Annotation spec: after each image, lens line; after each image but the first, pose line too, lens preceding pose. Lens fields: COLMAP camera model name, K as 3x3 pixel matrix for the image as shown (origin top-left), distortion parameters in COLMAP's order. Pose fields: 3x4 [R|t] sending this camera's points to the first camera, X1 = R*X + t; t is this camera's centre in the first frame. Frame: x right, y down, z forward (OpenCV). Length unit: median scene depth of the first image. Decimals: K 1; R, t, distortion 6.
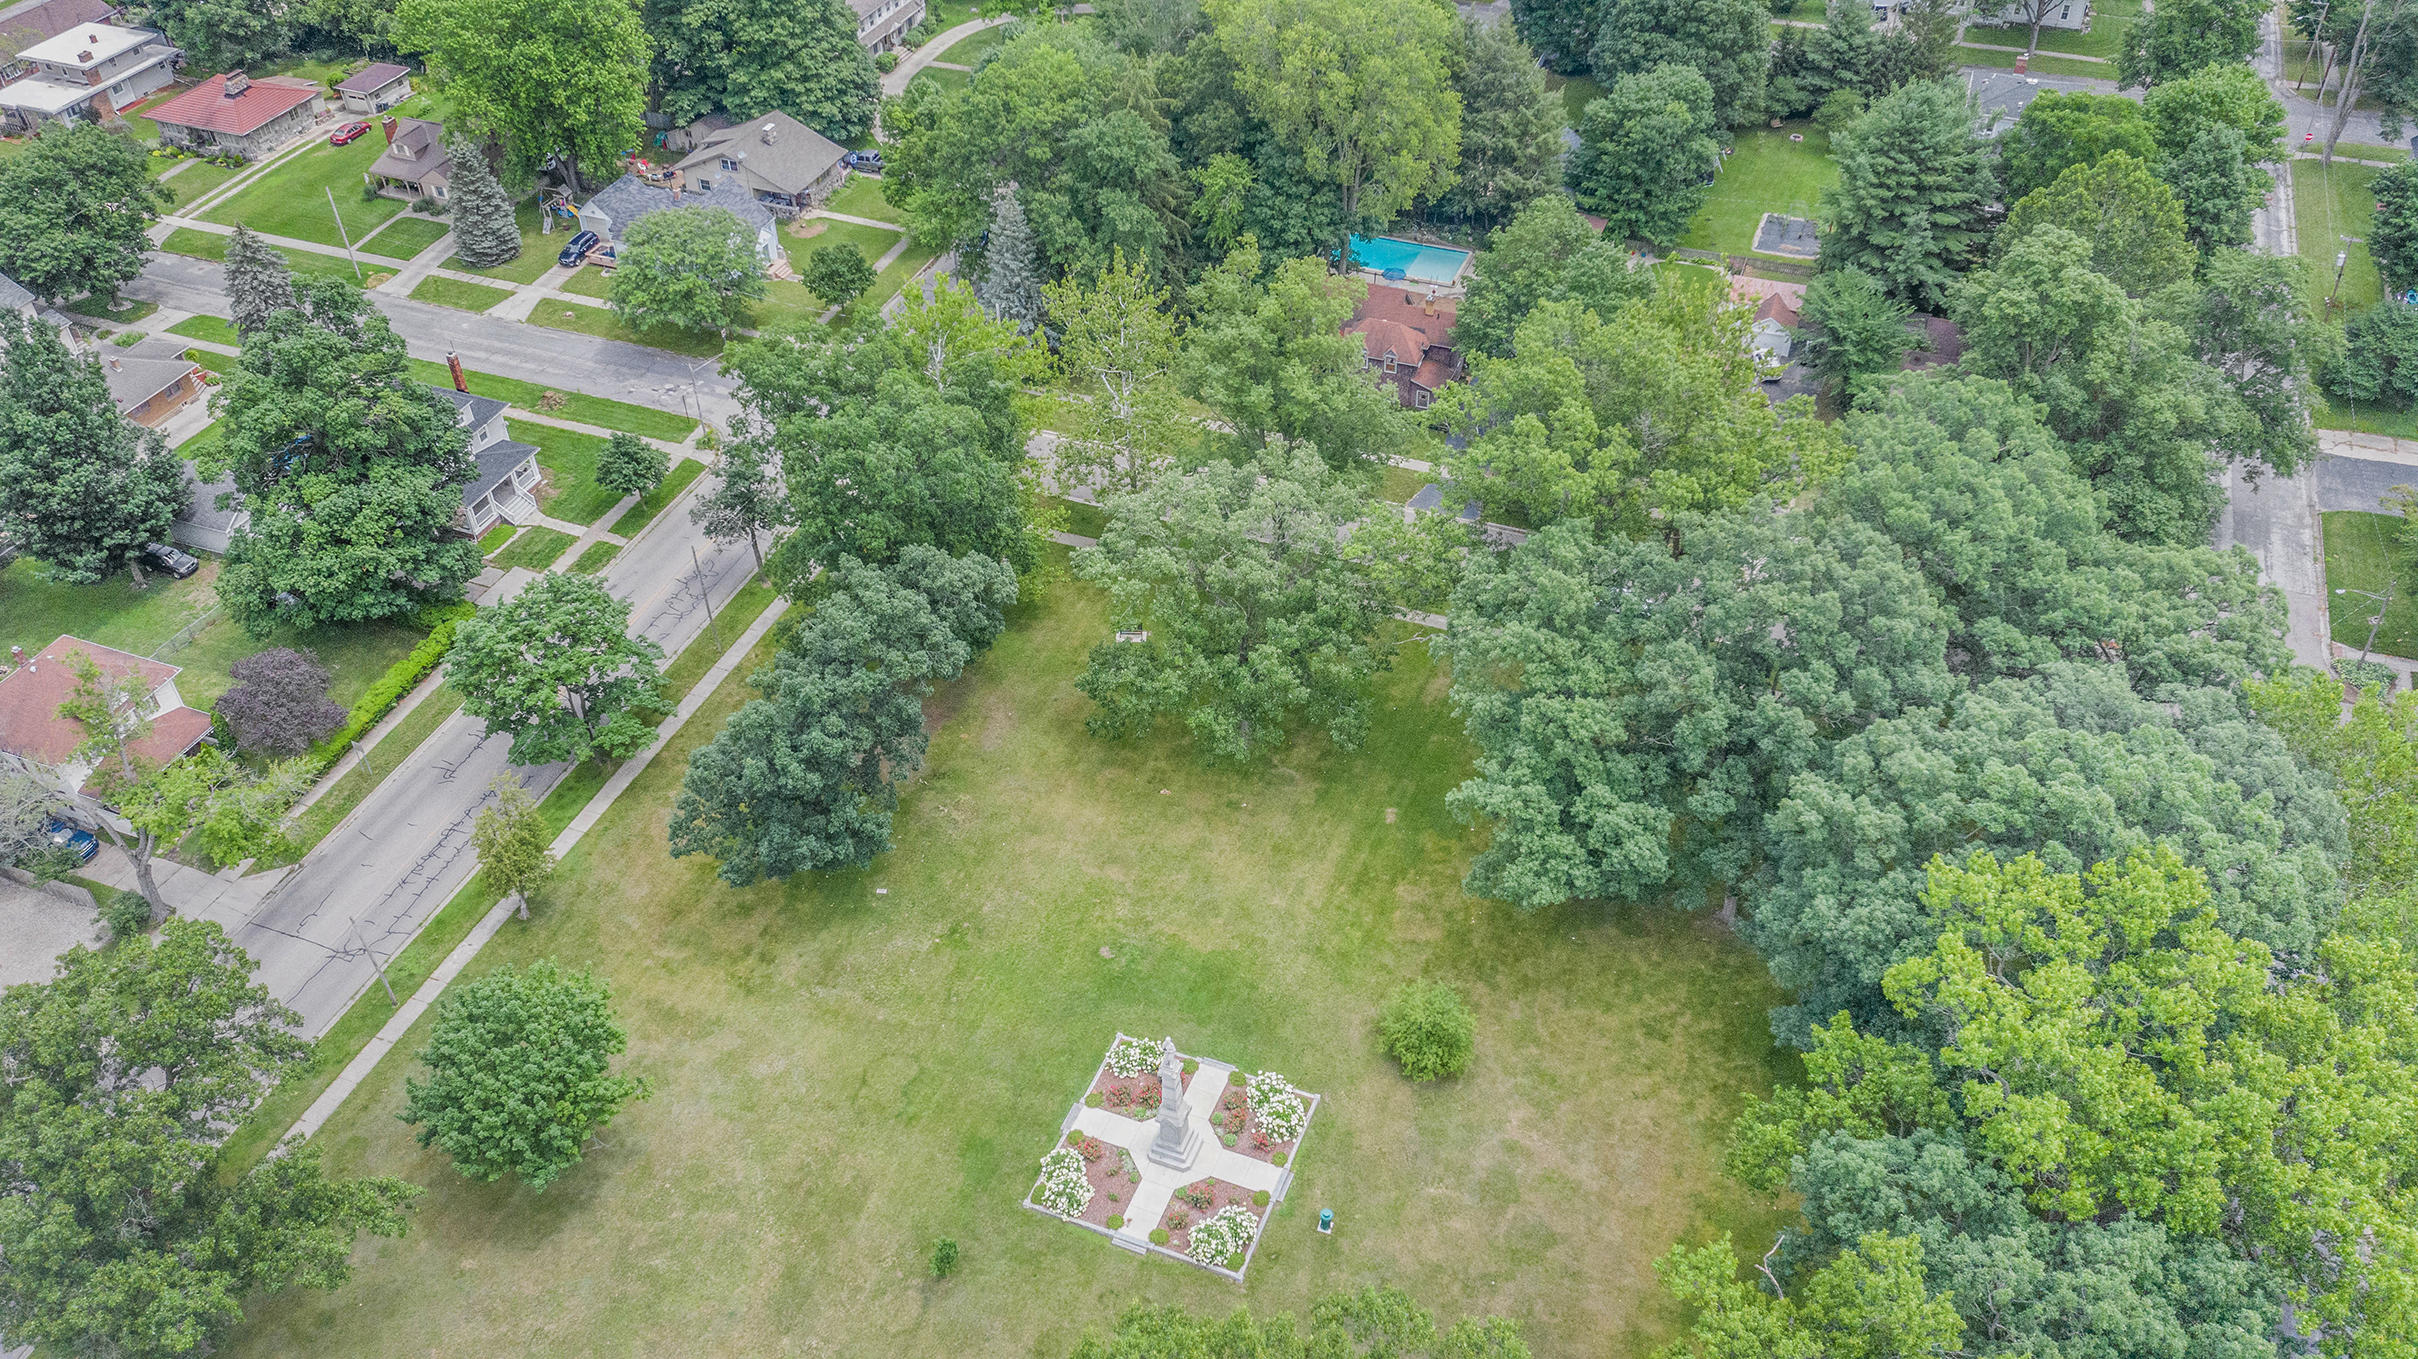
lens RADIAL K [[1918.4, 0, 1203.0], [0, 1918.4, 681.8], [0, 0, 1]] dist [0.001046, 0.003629]
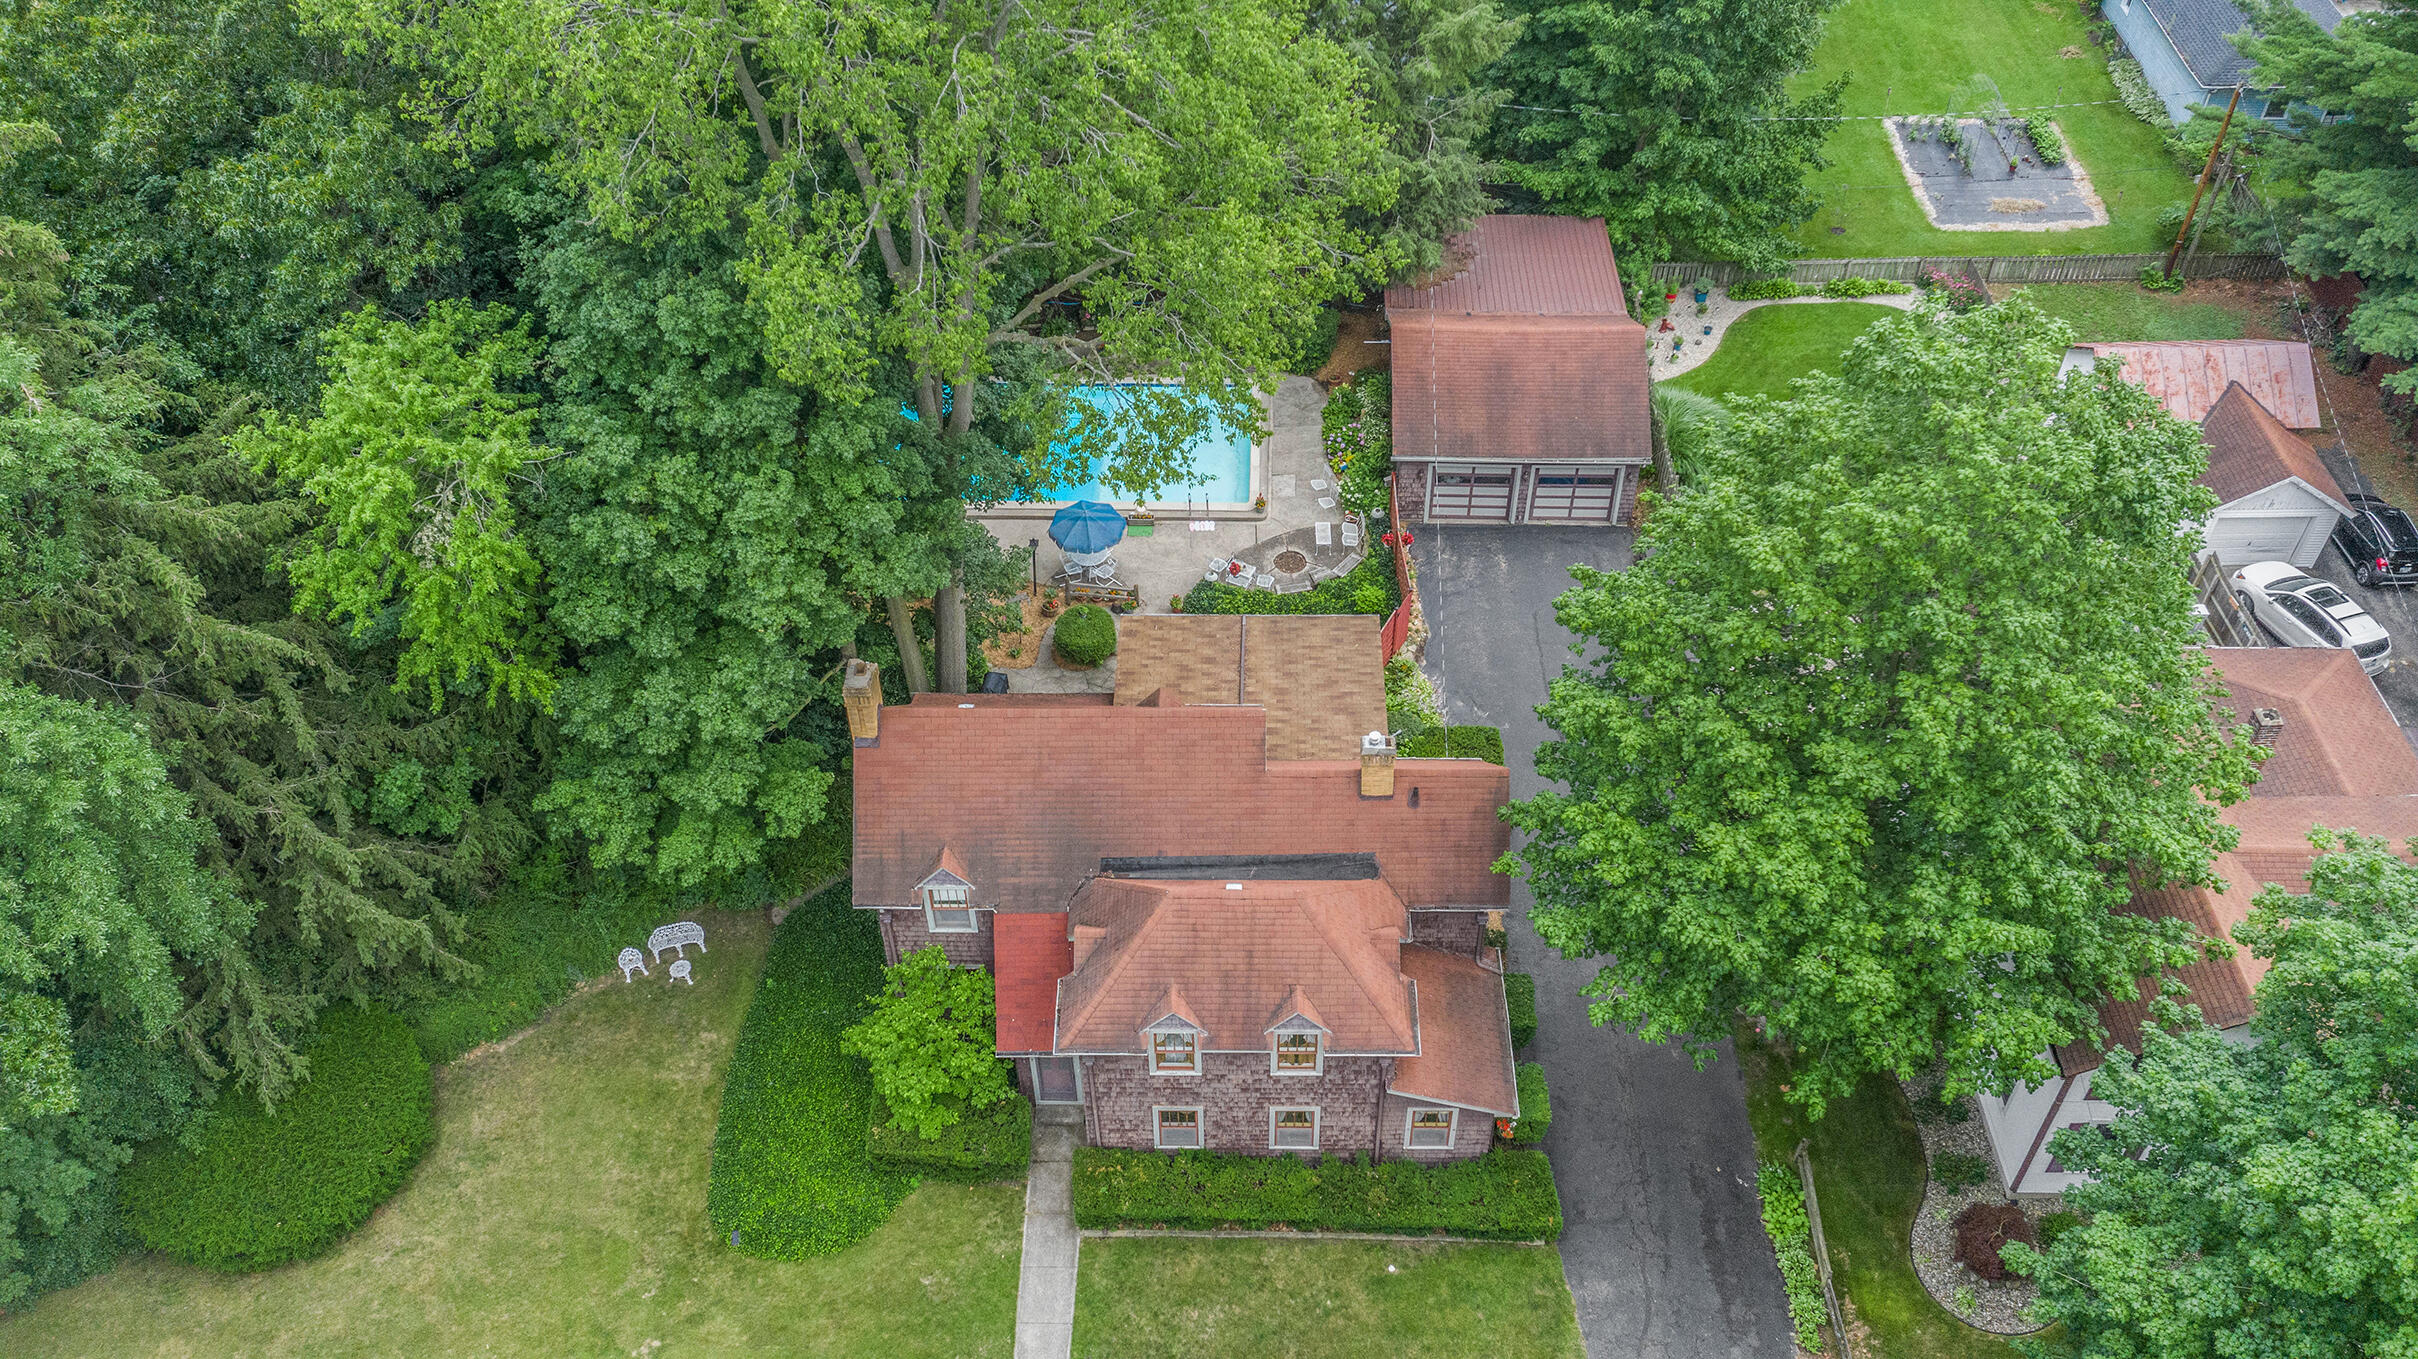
lens RADIAL K [[1918.4, 0, 1203.0], [0, 1918.4, 681.8], [0, 0, 1]] dist [0.001046, 0.003629]
pose [[0.935914, -0.242828, 0.255148, 0.034192], [0.222030, 0.969059, 0.107834, -0.235719], [-0.273438, -0.044273, 0.960870, 0.748157]]
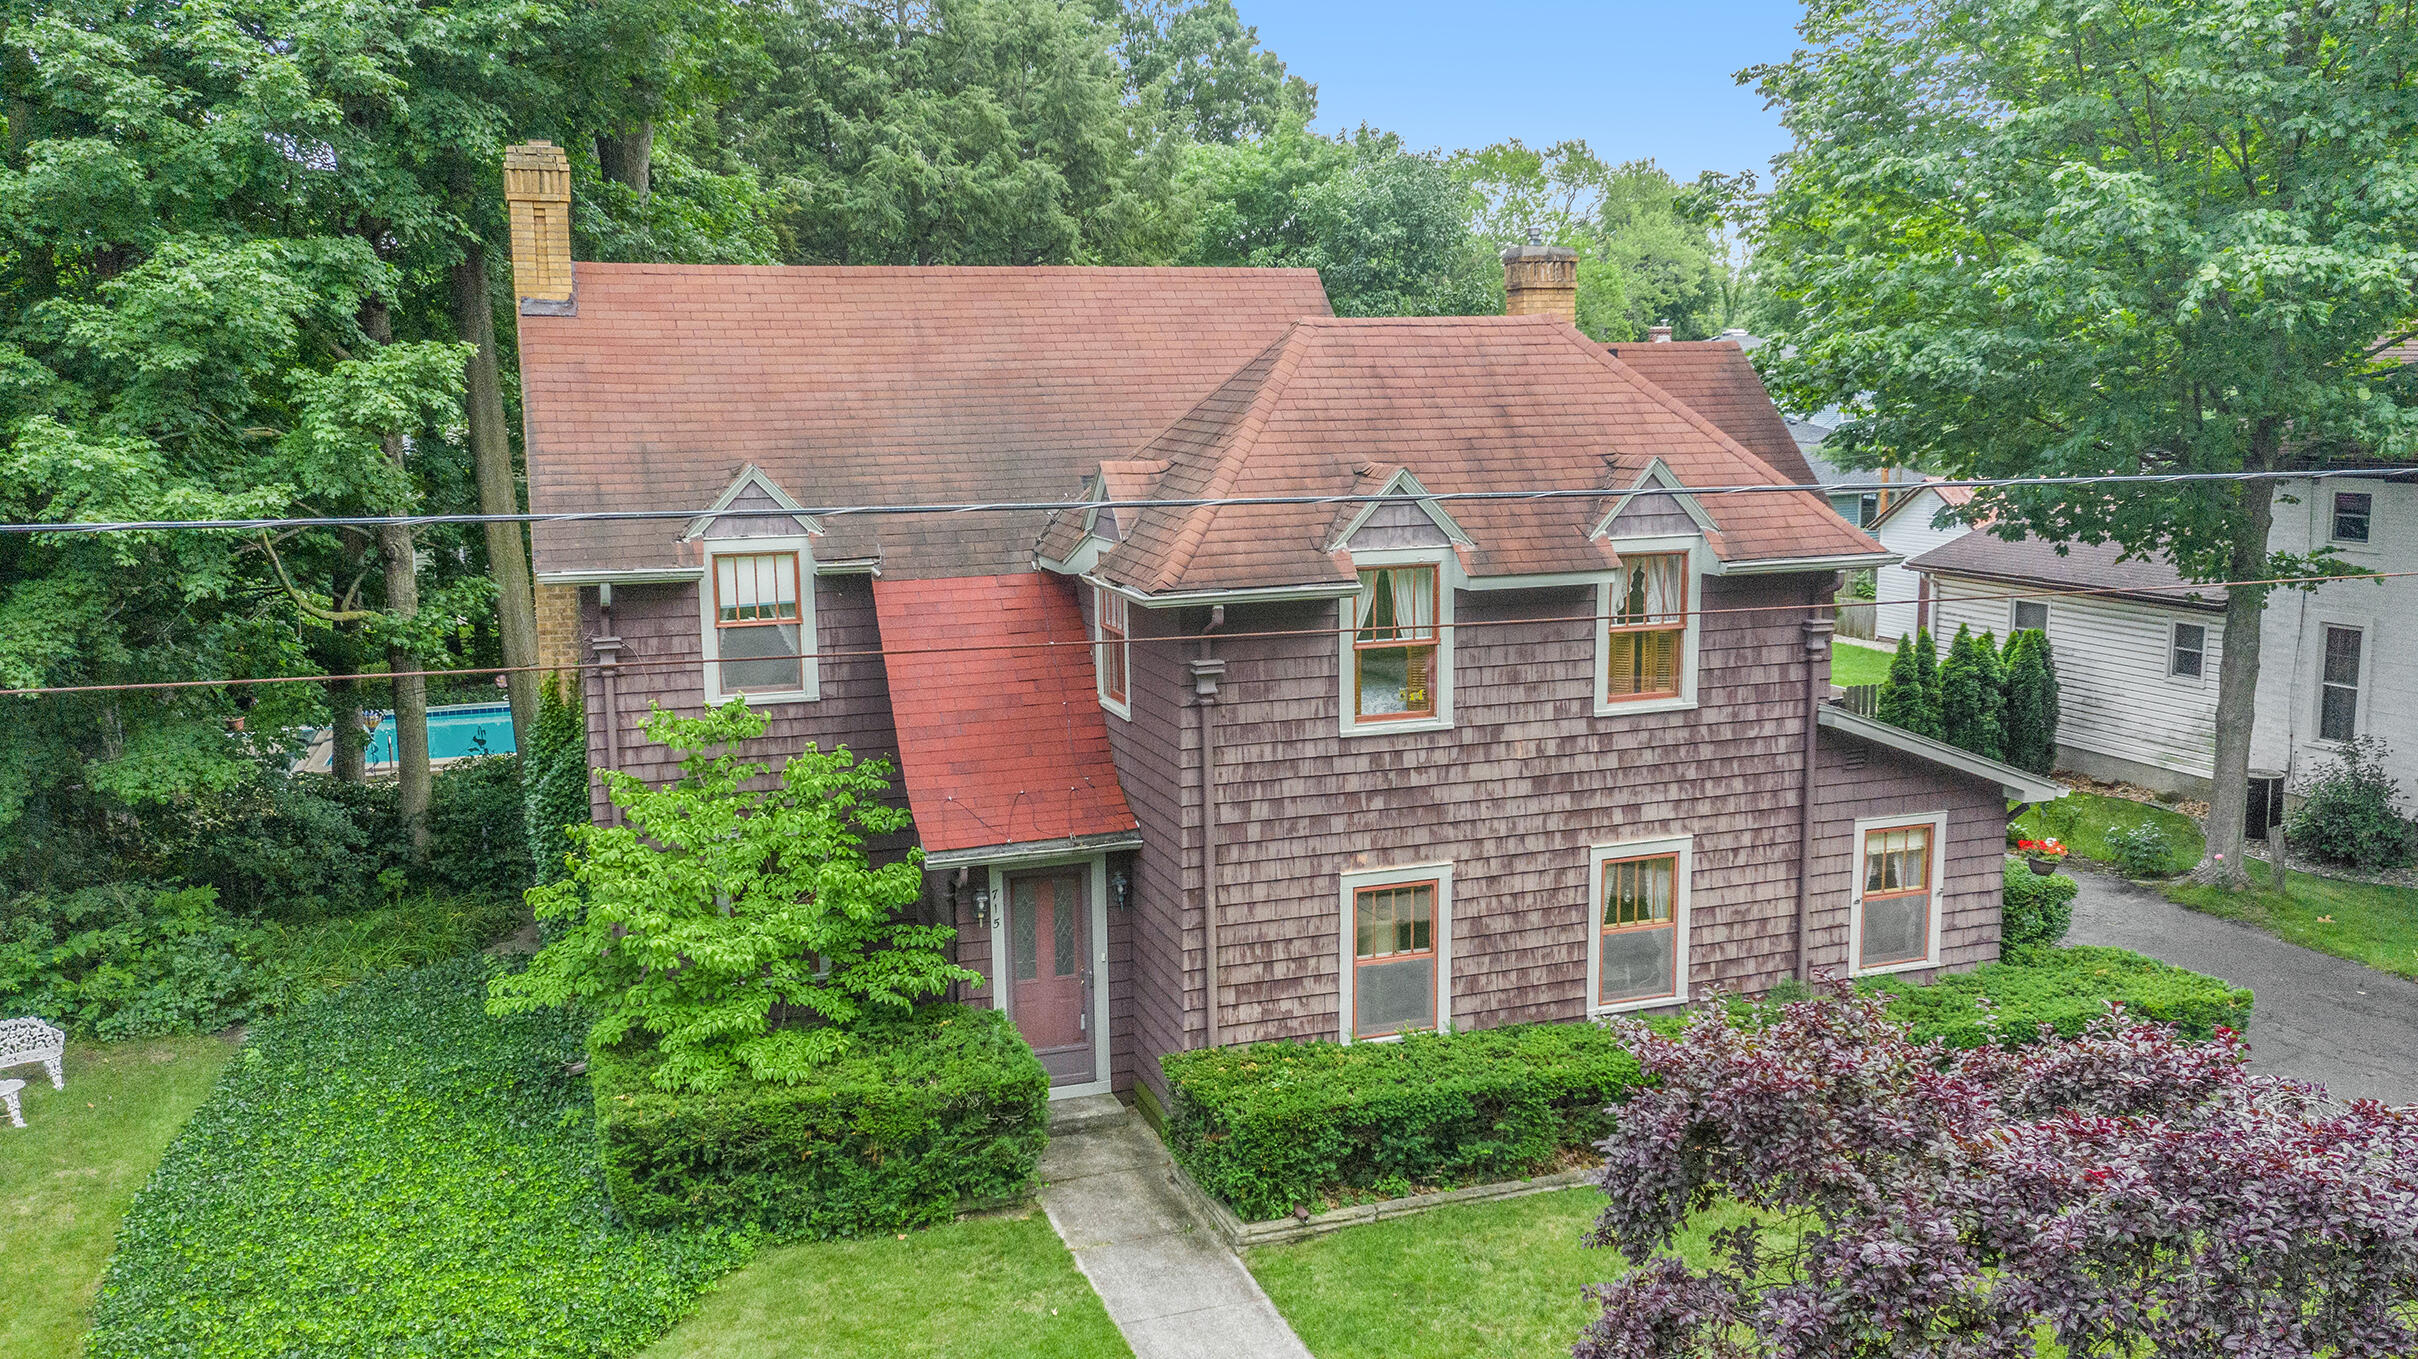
lens RADIAL K [[1918.4, 0, 1203.0], [0, 1918.4, 681.8], [0, 0, 1]] dist [0.001046, 0.003629]
pose [[0.756720, -0.090456, 0.647451, 0.007697], [0.414682, 0.832049, -0.368421, -0.133441], [-0.505385, 0.547277, 0.667139, 0.911840]]
